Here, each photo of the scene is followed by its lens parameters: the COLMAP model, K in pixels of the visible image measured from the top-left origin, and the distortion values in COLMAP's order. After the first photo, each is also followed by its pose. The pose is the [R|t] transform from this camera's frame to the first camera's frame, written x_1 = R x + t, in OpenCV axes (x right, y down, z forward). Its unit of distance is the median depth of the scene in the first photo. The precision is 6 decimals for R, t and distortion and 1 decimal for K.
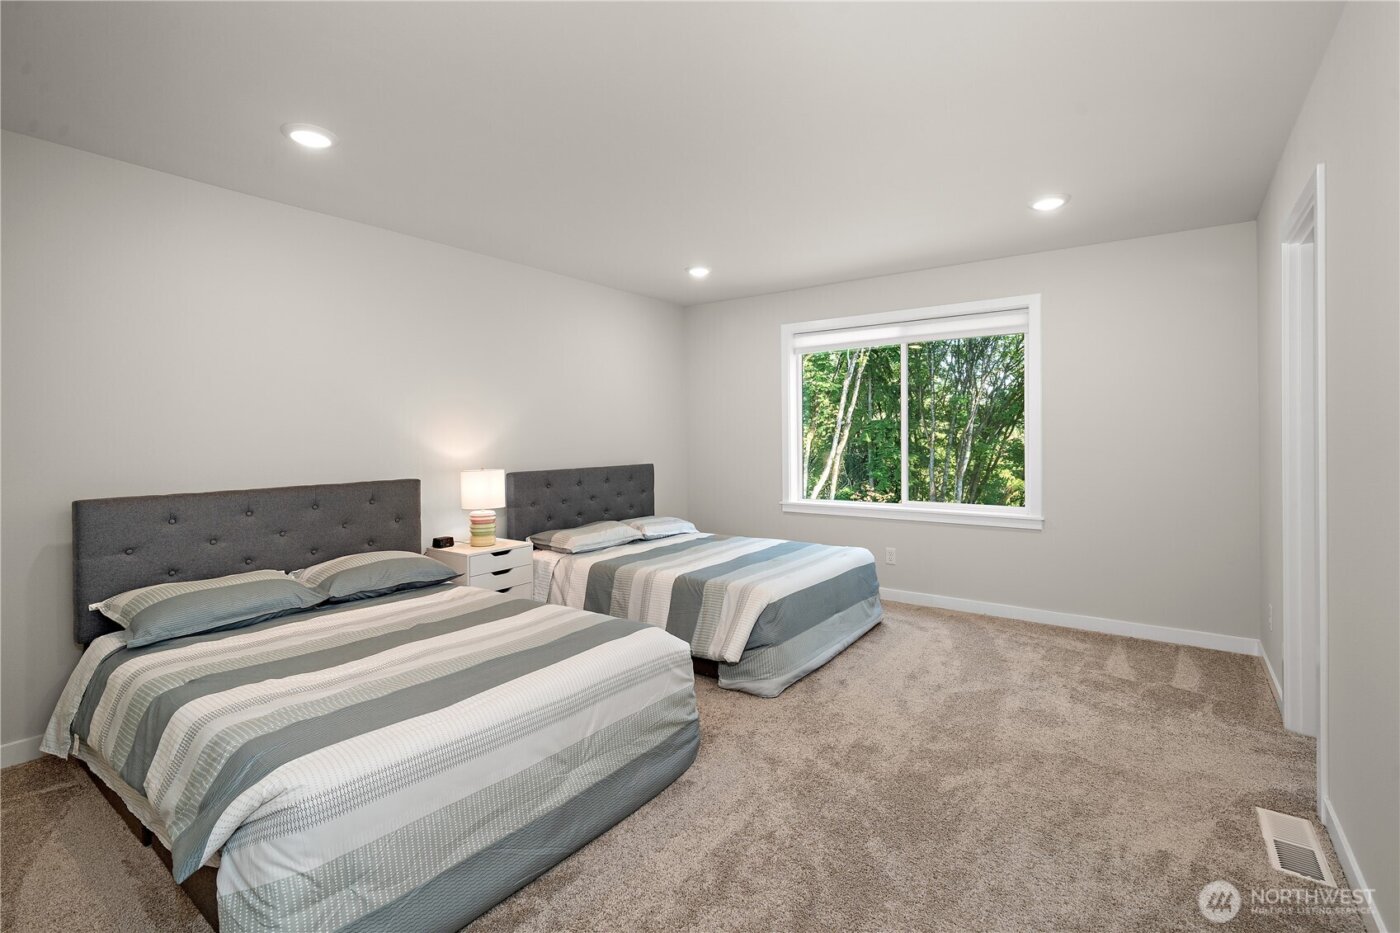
lens RADIAL K [[619.9, 0, 703.2], [0, 619.9, 426.7], [0, 0, 1]] dist [0.000104, -0.000015]
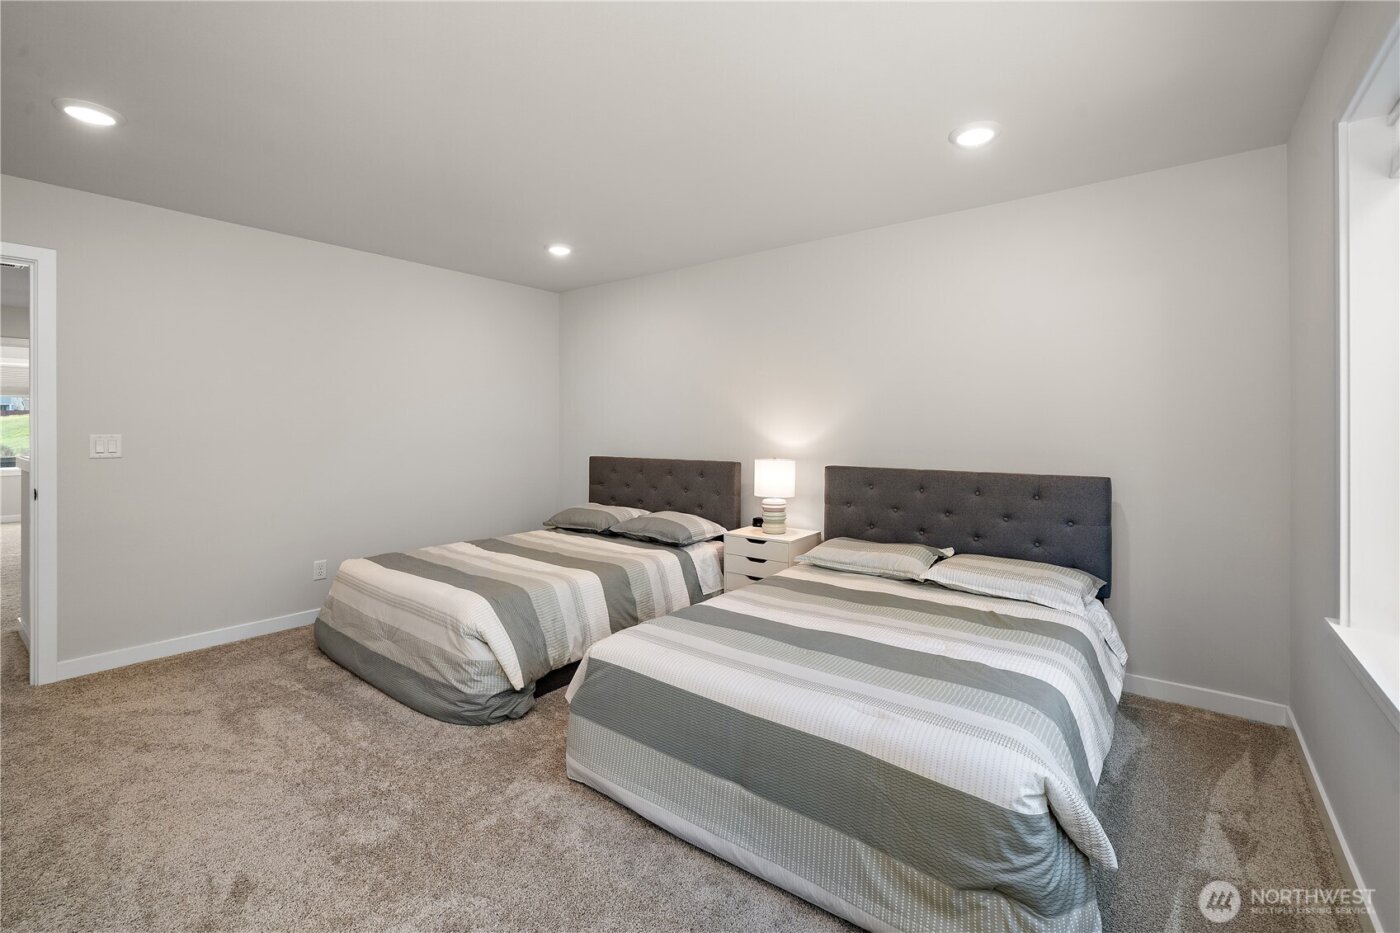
lens RADIAL K [[619.9, 0, 703.2], [0, 619.9, 426.7], [0, 0, 1]] dist [0.000104, -0.000015]
pose [[-0.022491, 0.009887, -0.999698, 0.665994], [0.015225, 0.999839, 0.009546, 0.007839], [0.999631, -0.015006, -0.022638, 0.924738]]
